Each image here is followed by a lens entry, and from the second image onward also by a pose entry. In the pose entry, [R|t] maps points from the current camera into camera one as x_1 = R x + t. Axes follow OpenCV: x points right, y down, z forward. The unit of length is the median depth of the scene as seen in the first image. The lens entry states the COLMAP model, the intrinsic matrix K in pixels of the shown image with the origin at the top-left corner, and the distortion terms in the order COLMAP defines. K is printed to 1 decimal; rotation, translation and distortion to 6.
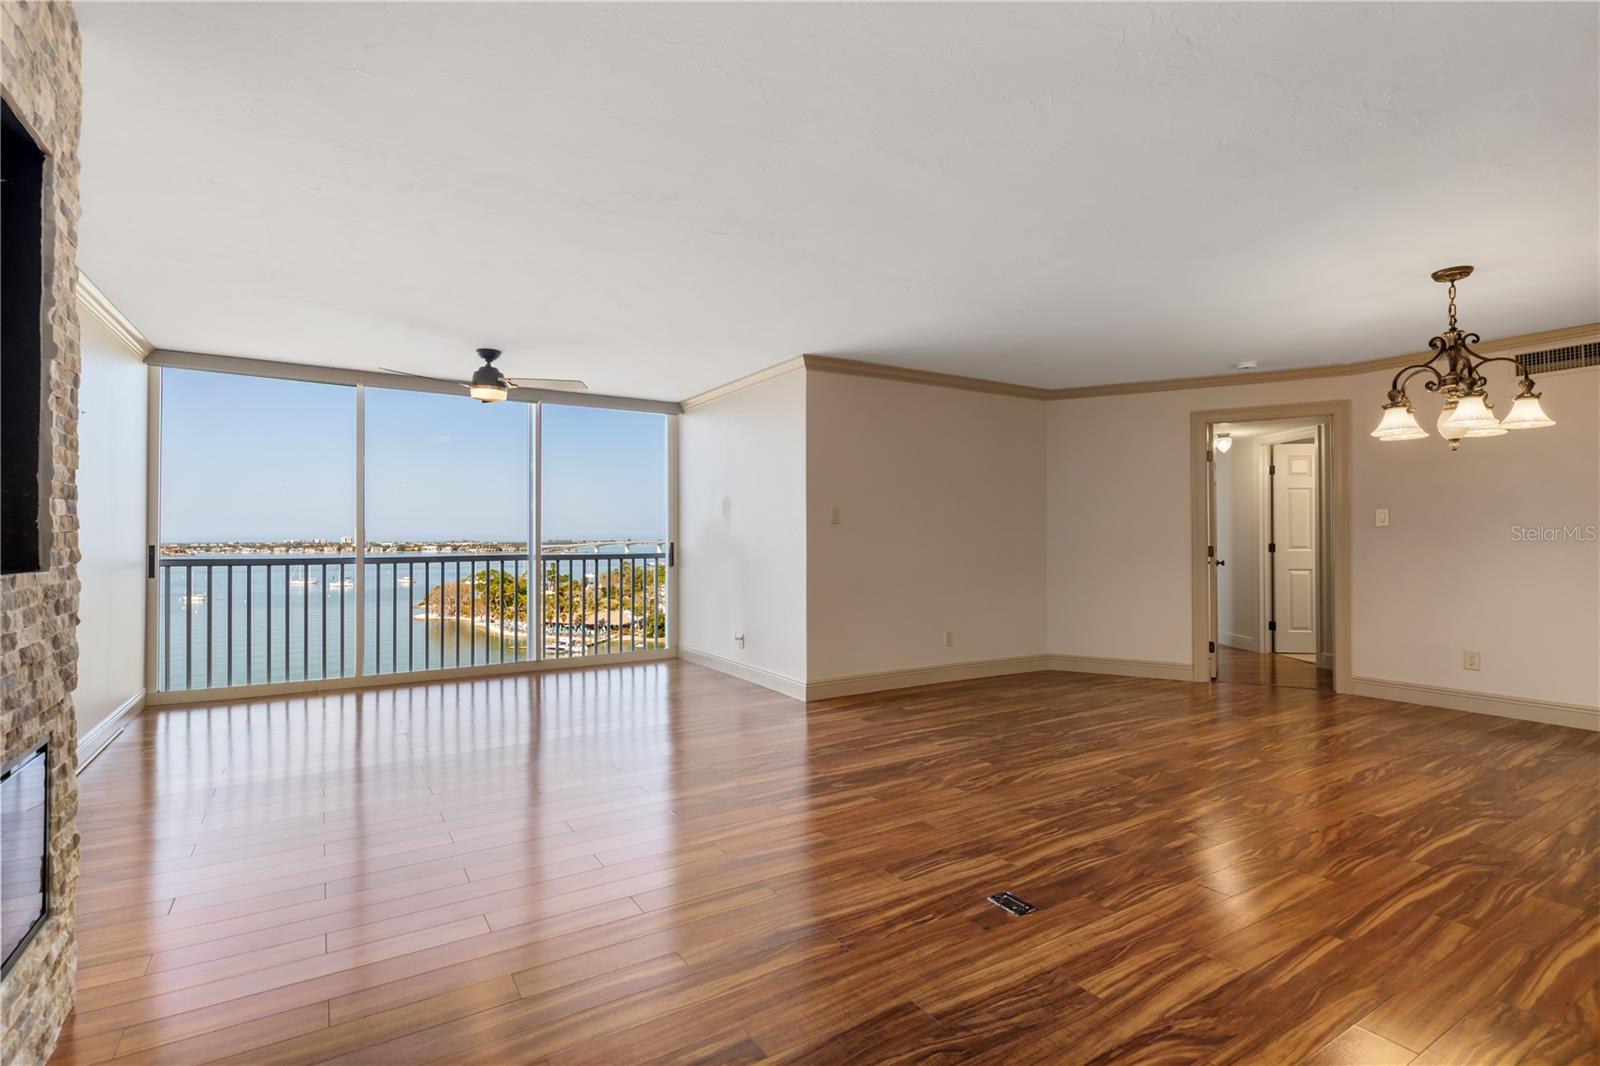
lens RADIAL K [[755.7, 0, 796.1], [0, 755.7, 533.7], [0, 0, 1]] dist [0.023913, -0.014336]
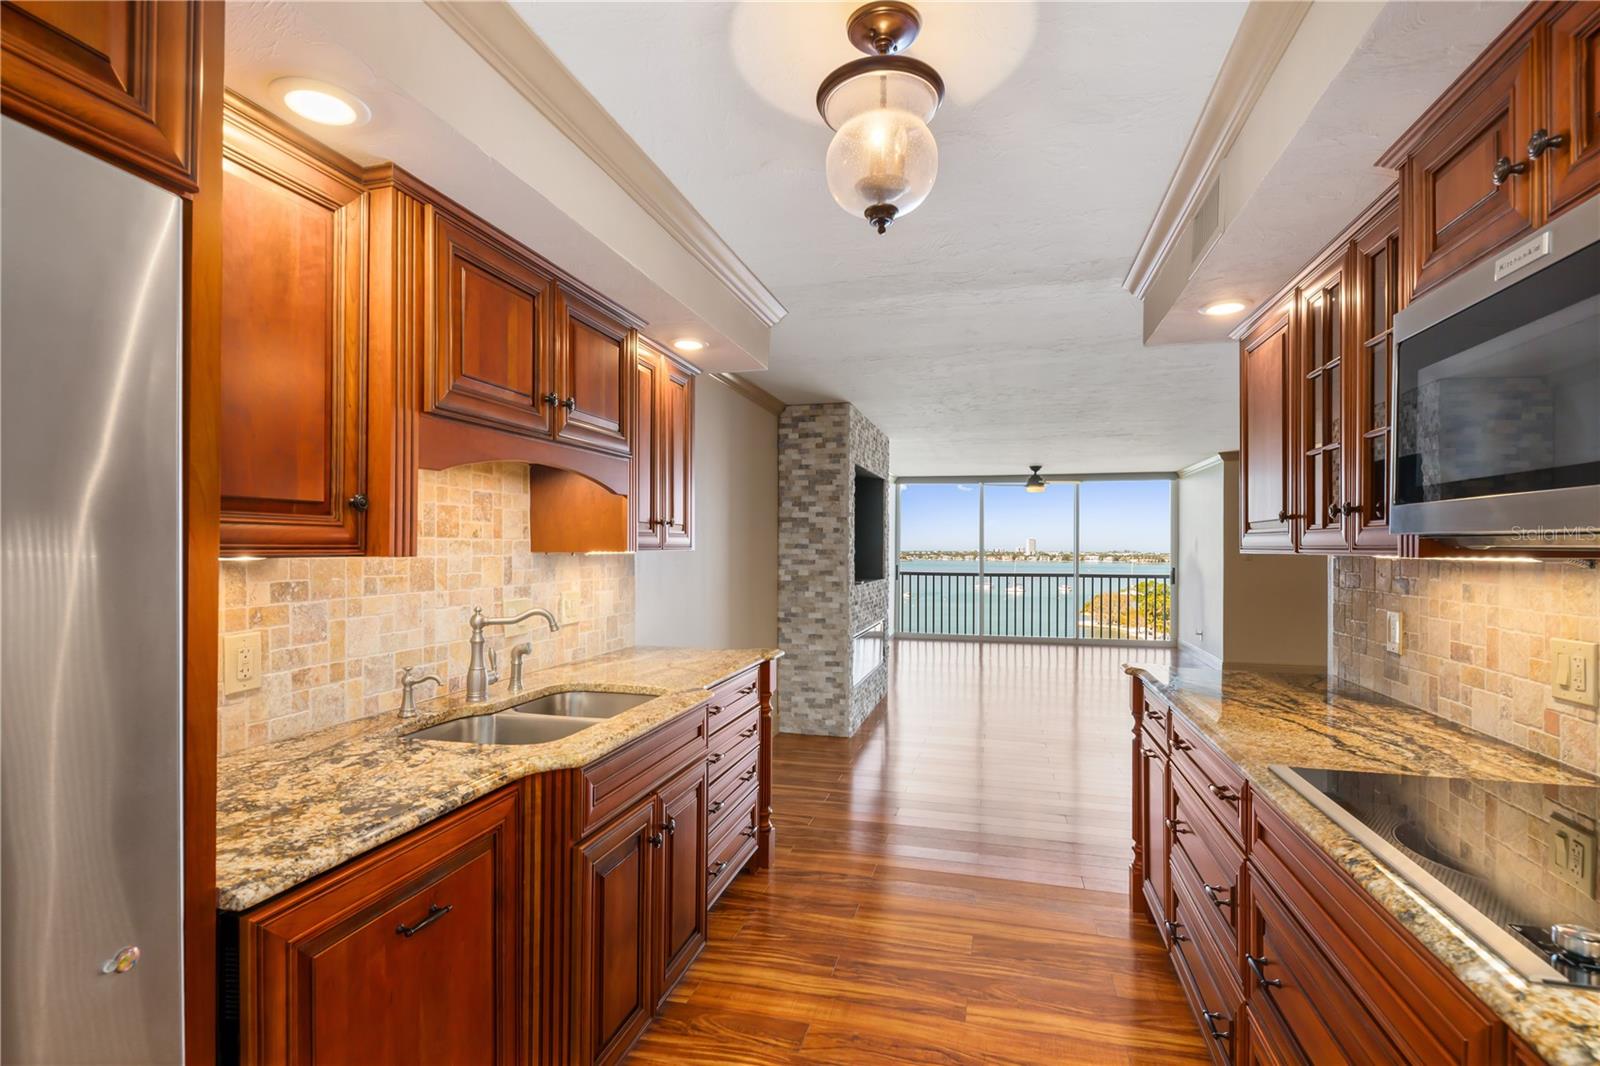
lens RADIAL K [[766.4, 0, 792.4], [0, 766.4, 550.0], [0, 0, 1]] dist [0.019494, -0.012442]
pose [[0.680420, 0.006641, -0.732792, 0.586396], [-0.000670, 0.999964, 0.008440, -0.047671], [0.732822, -0.005252, 0.680400, -0.746289]]
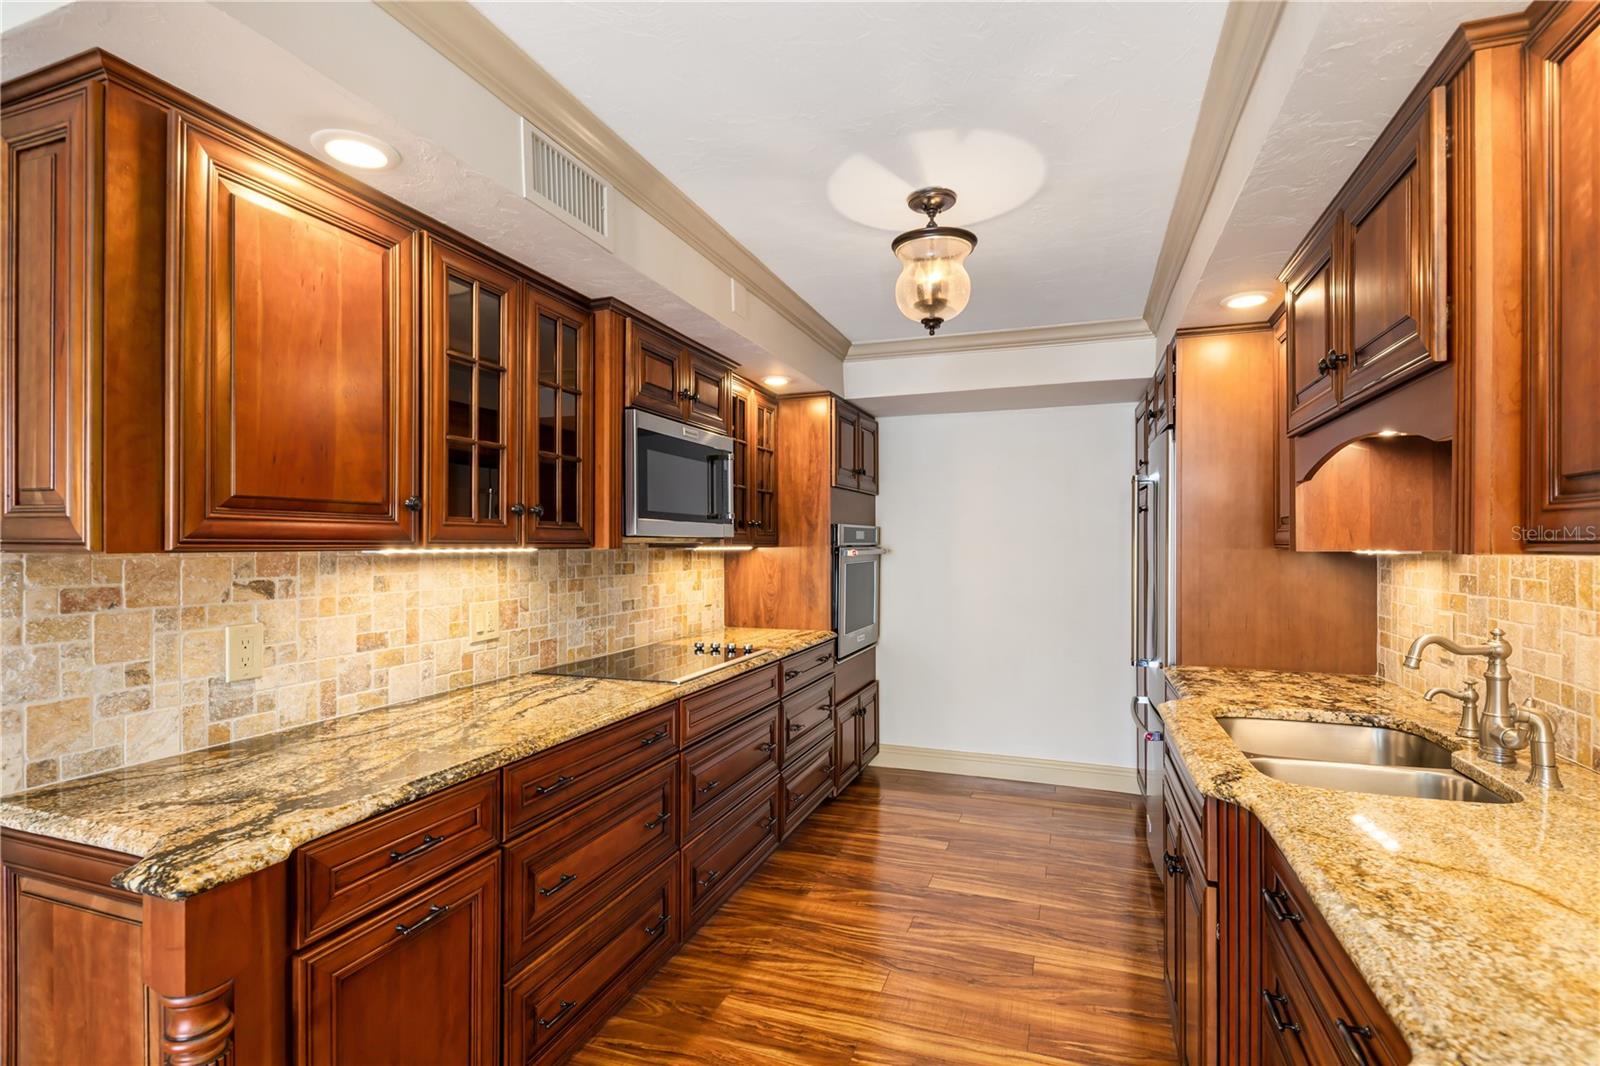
lens RADIAL K [[760.9, 0, 799.7], [0, 760.9, 539.2], [0, 0, 1]] dist [0.020492, -0.013904]
pose [[-0.617682, 0.006683, 0.786400, 0.079640], [-0.002553, 0.999942, -0.010503, -0.043653], [-0.786424, -0.008495, -0.617629, -0.172018]]
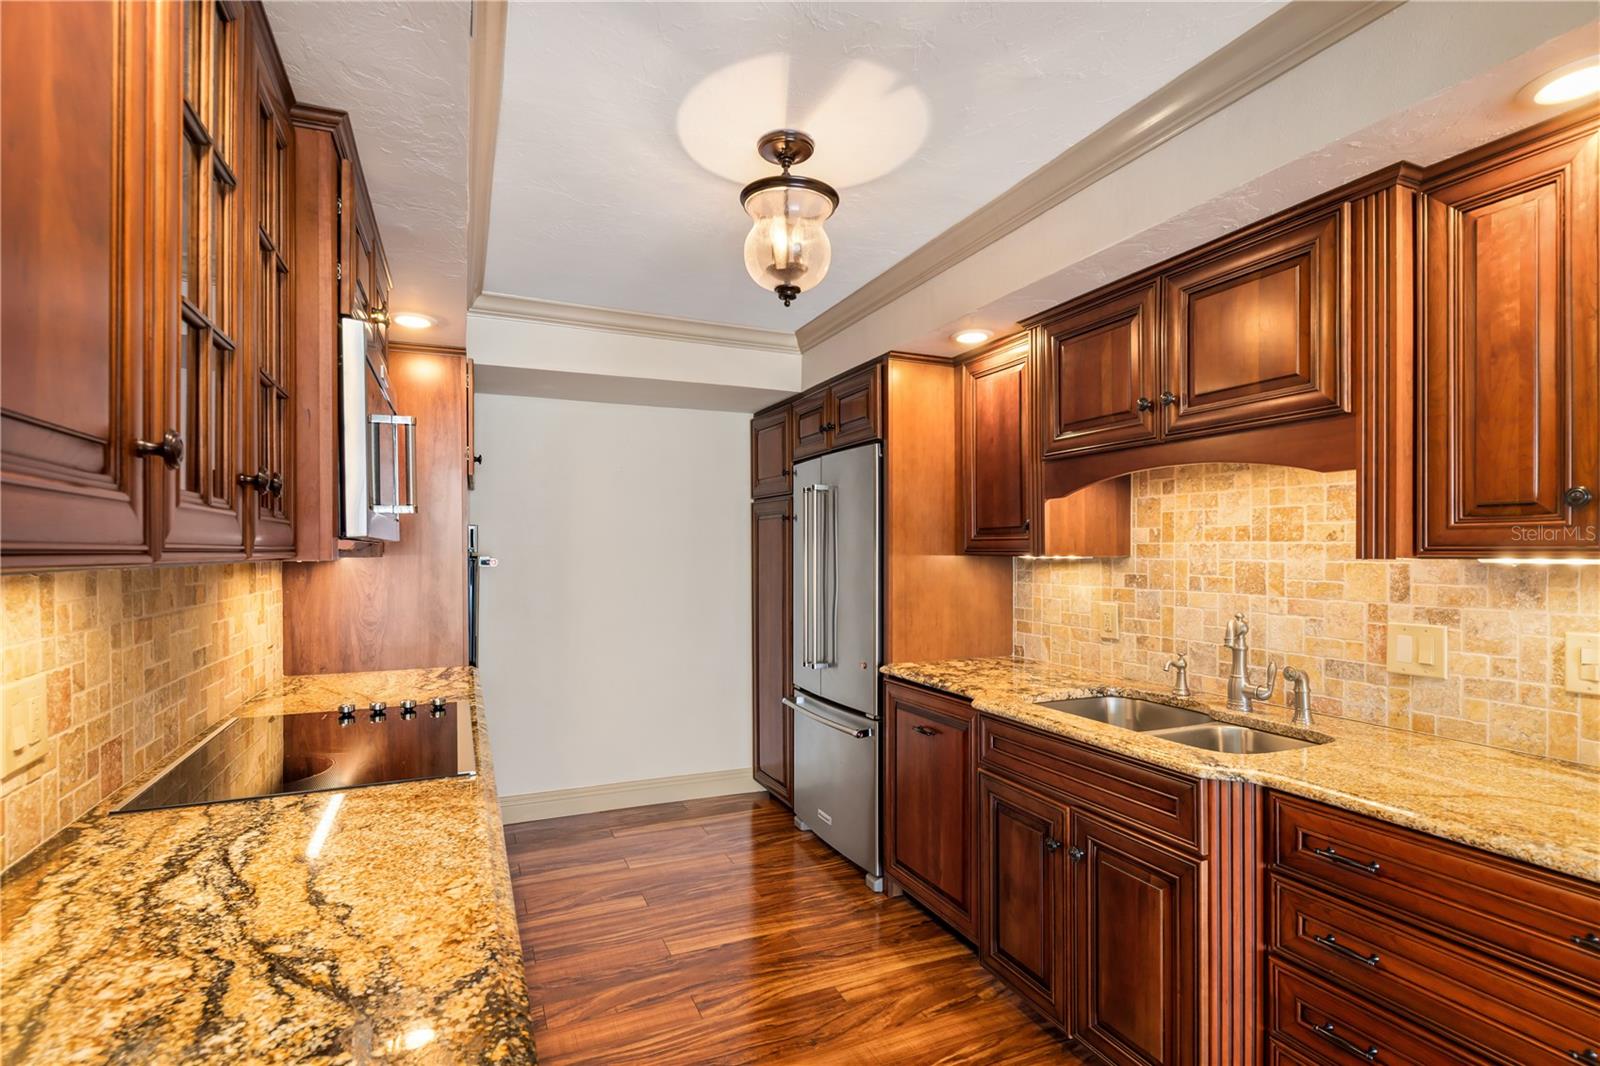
lens RADIAL K [[766.4, 0, 792.4], [0, 766.4, 550.0], [0, 0, 1]] dist [0.019494, -0.012442]
pose [[-0.988793, 0.001798, 0.149279, 0.326879], [0.001152, 0.999990, -0.004412, -0.044692], [-0.149286, -0.004190, -0.988785, -0.128974]]
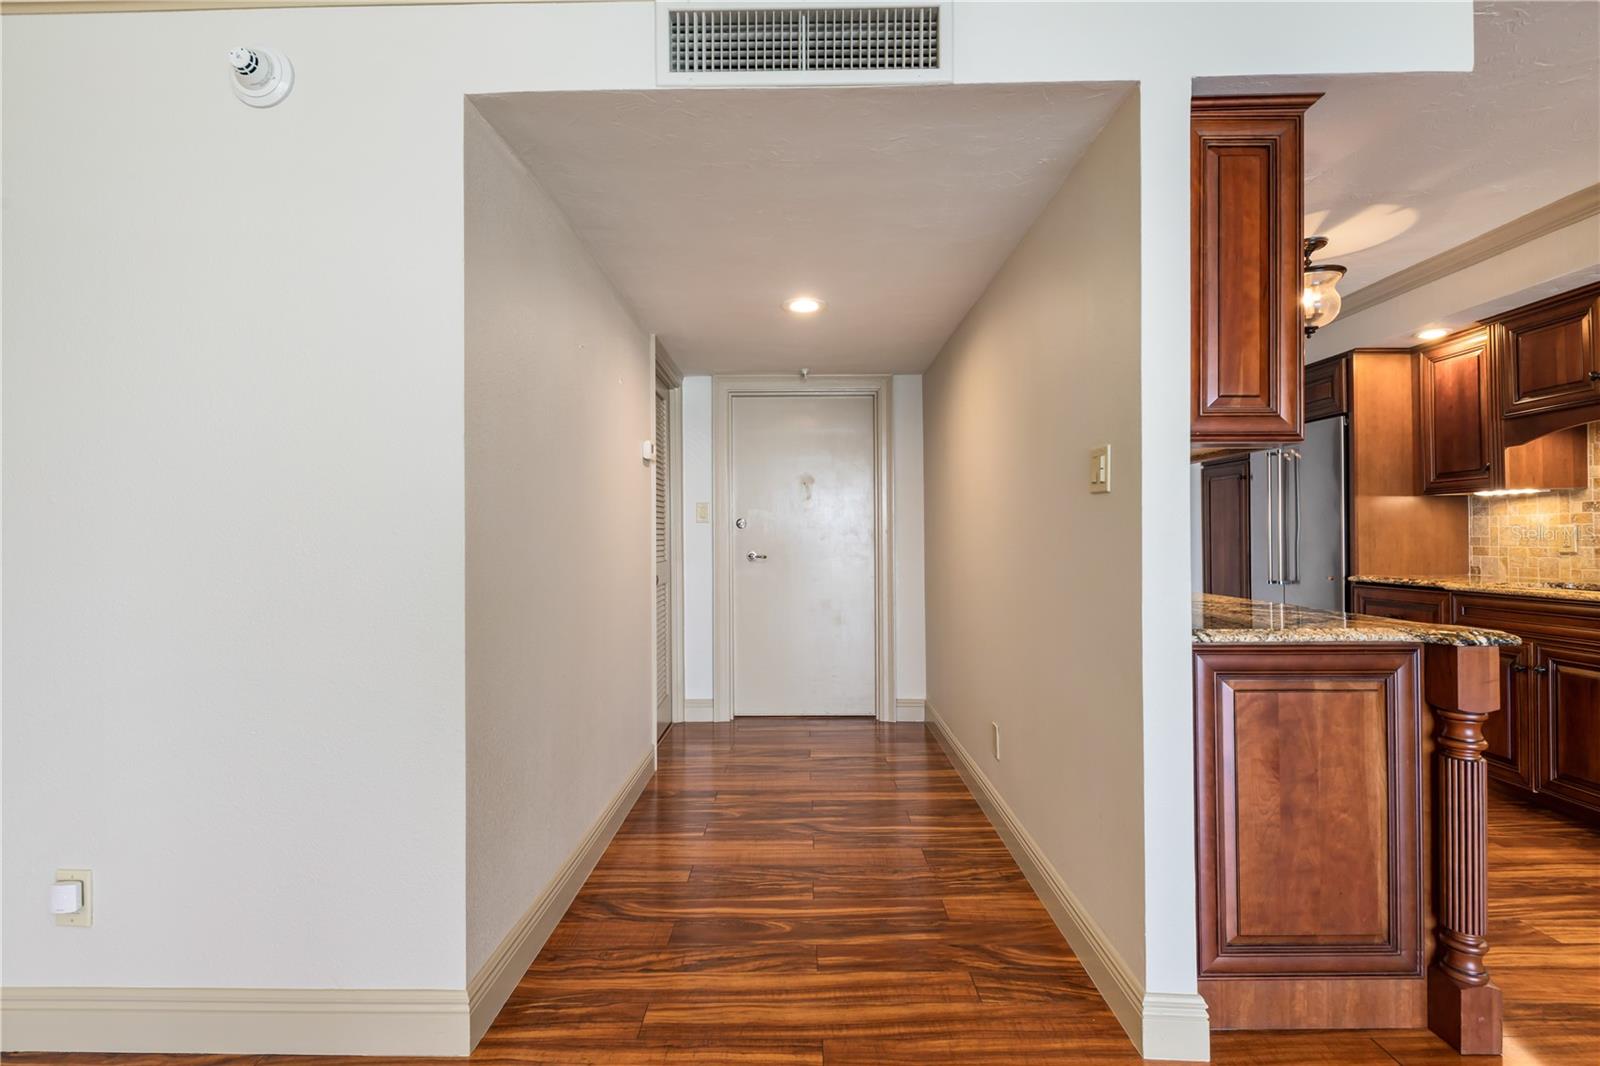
lens RADIAL K [[740.1, 0, 793.7], [0, 740.1, 533.0], [0, 0, 1]] dist [0.017912, -0.011427]
pose [[-0.842281, 0.010524, 0.538936, 0.416936], [0.004738, 0.999915, -0.012121, 0.002321], [-0.539018, -0.007656, -0.842260, 0.260292]]
